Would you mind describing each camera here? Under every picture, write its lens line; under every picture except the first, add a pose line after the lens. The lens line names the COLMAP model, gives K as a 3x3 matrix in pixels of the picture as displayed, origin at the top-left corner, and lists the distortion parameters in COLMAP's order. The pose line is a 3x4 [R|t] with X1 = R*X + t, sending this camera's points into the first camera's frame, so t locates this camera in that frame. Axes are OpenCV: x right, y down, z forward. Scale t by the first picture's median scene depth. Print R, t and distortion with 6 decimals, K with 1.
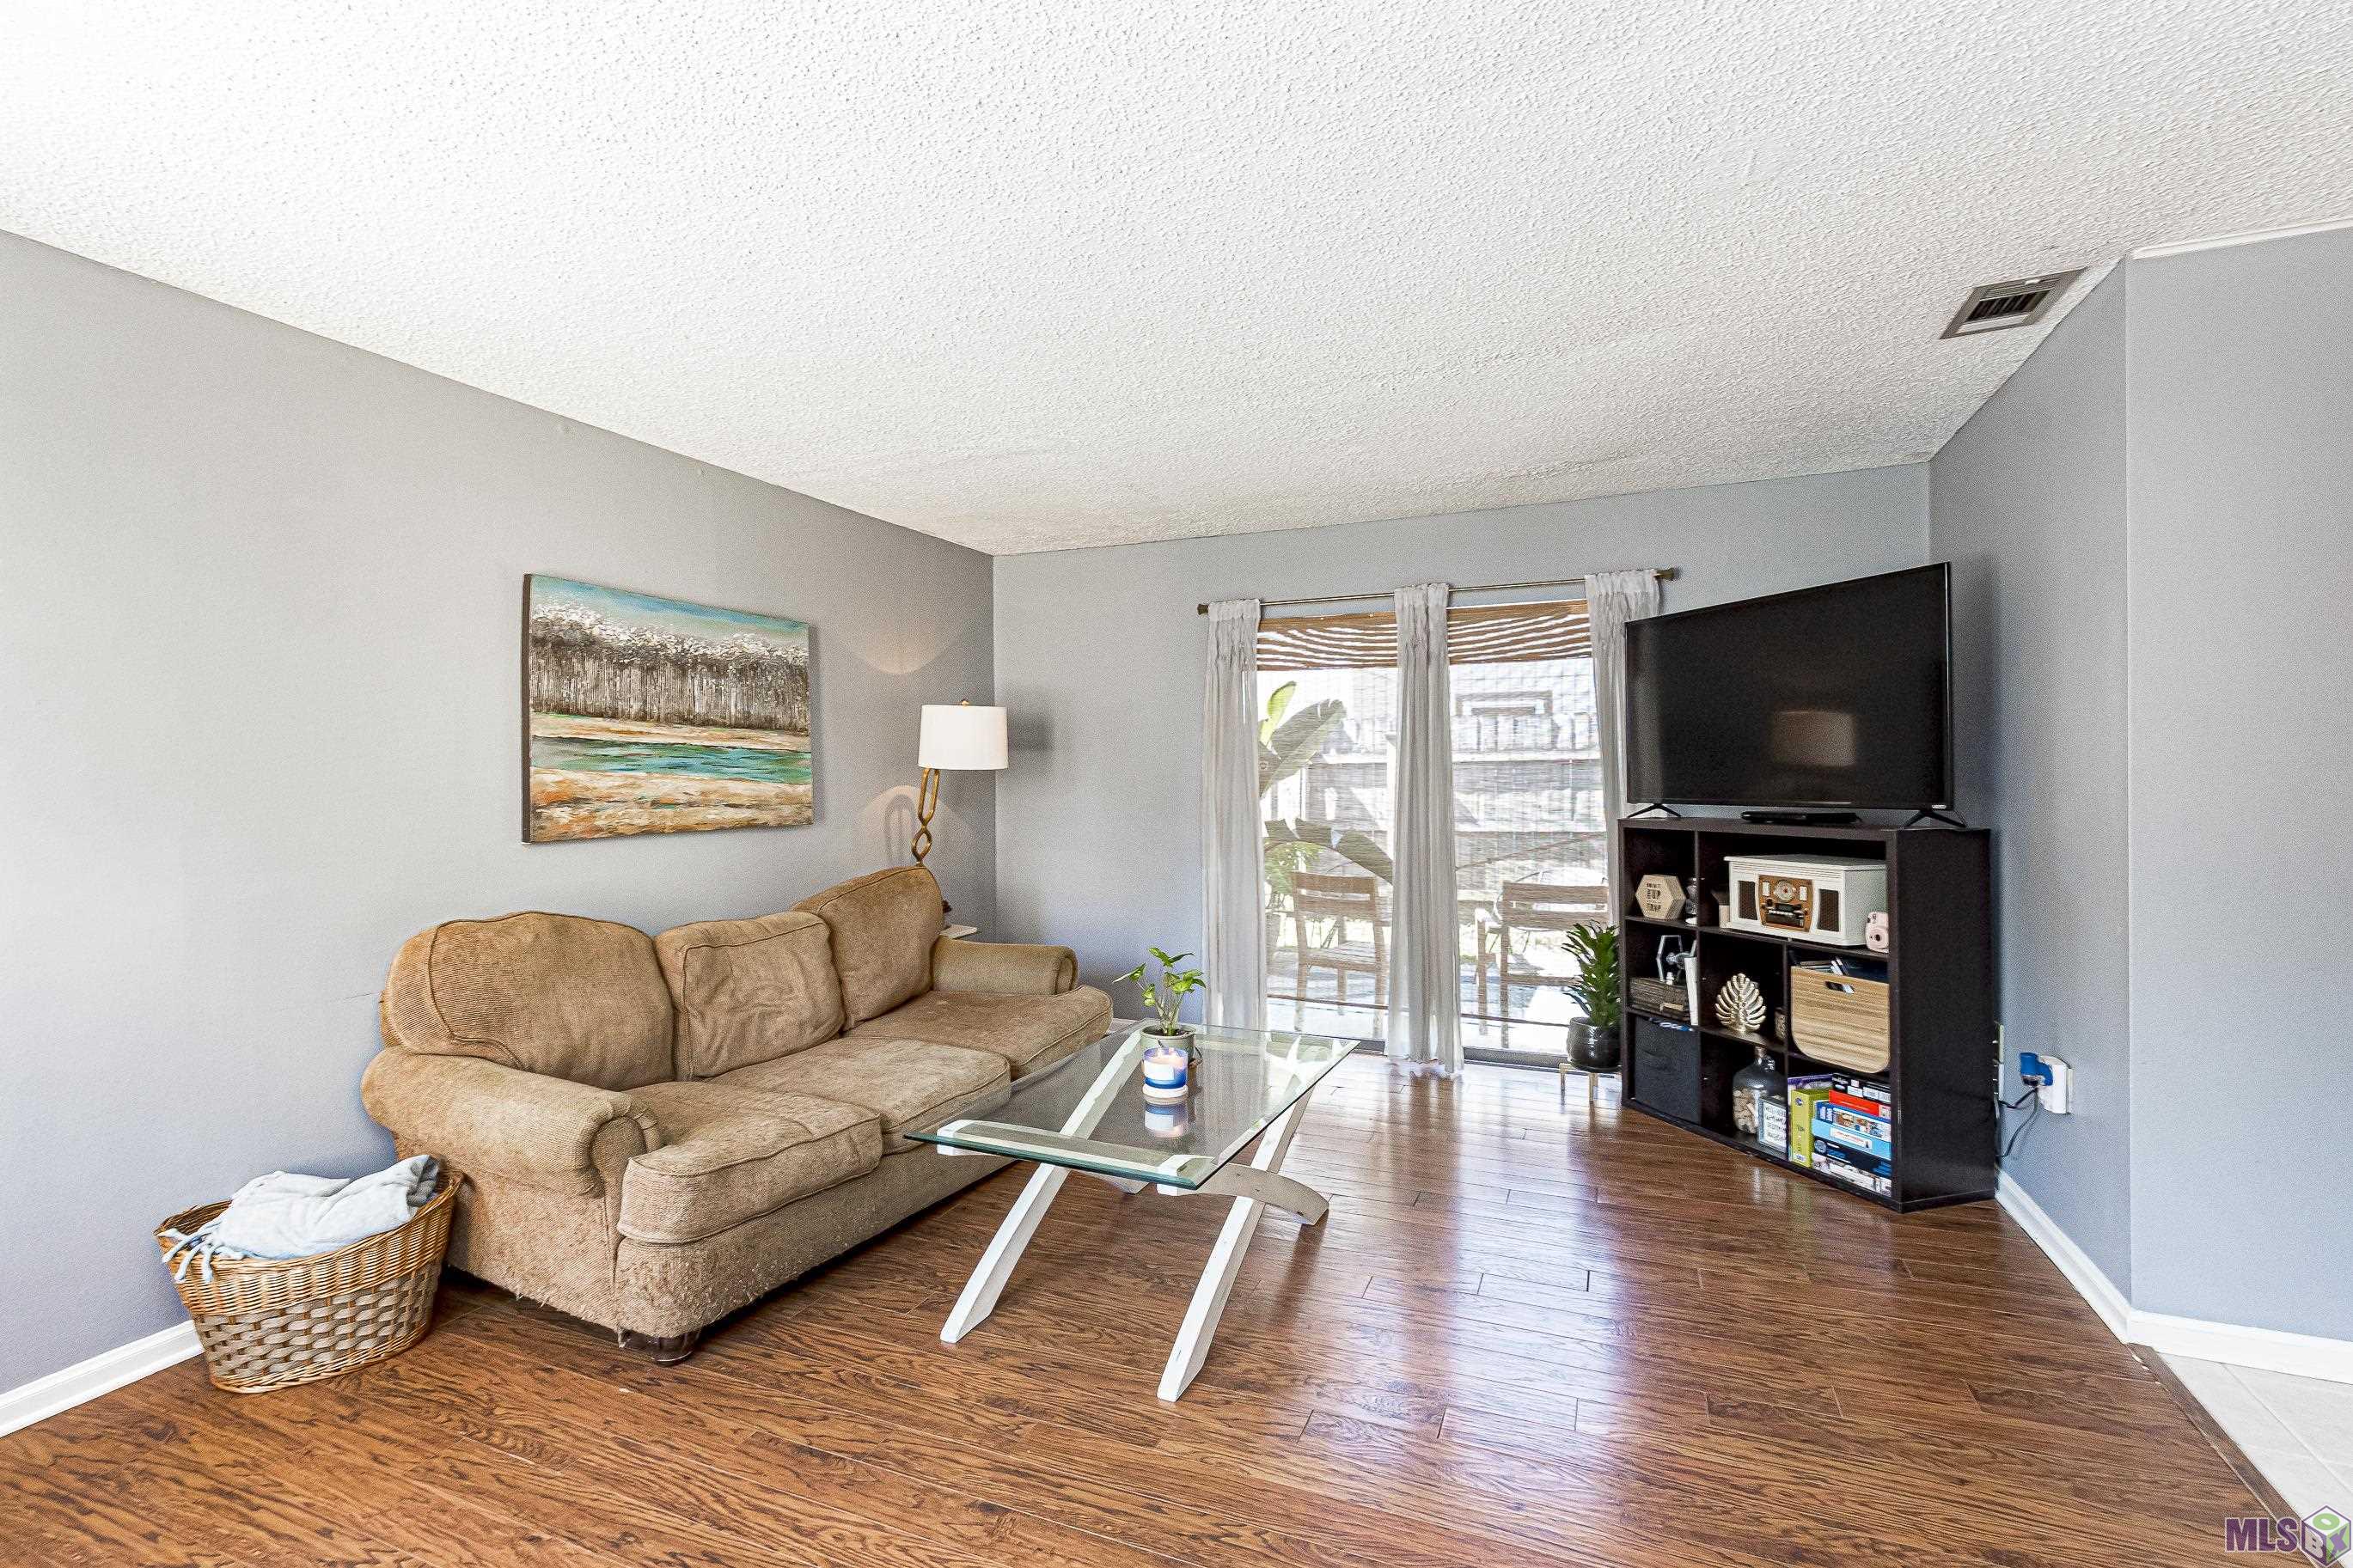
lens RADIAL K [[1086.2, 0, 1182.0], [0, 1086.2, 764.8], [0, 0, 1]] dist [-0.000666, -0.000240]
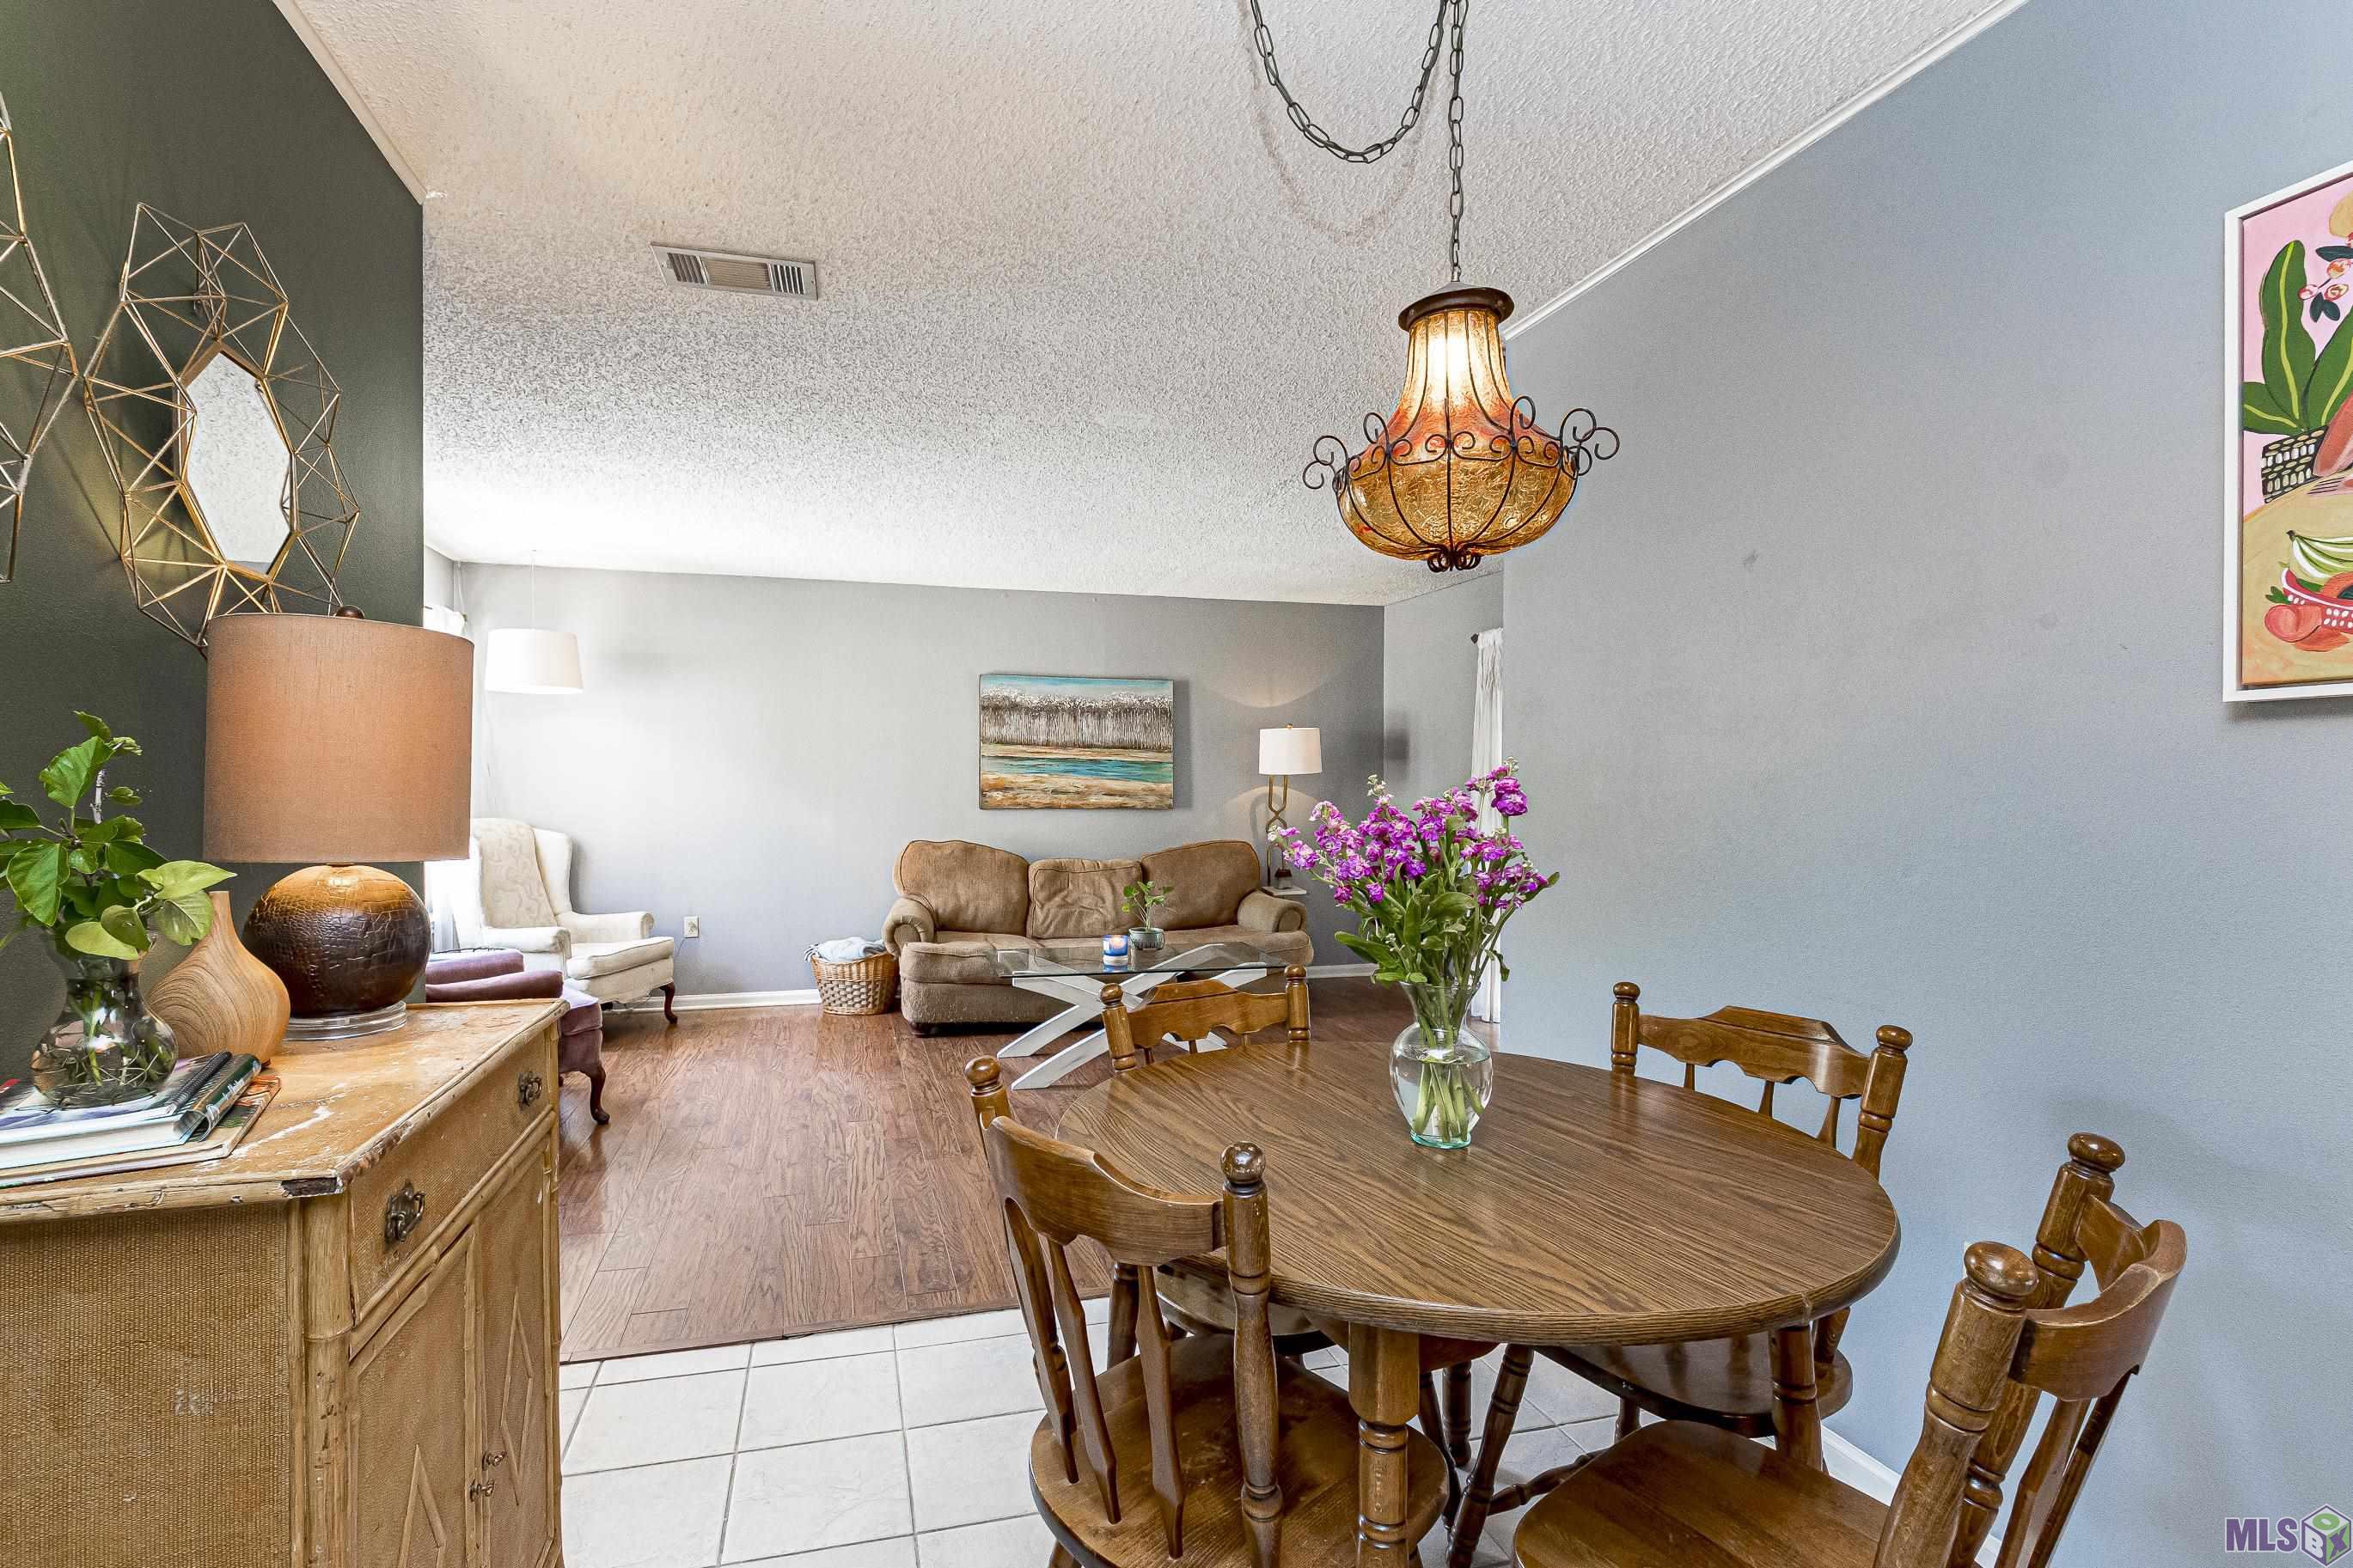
lens RADIAL K [[1079.9, 0, 1112.1], [0, 1079.9, 802.5], [0, 0, 1]] dist [-0.000907, -0.000239]
pose [[0.628339, 0.022312, -0.777620, 0.972749], [-0.005074, 0.999685, 0.024584, 0.009516], [0.777923, -0.011501, 0.628254, -0.050532]]
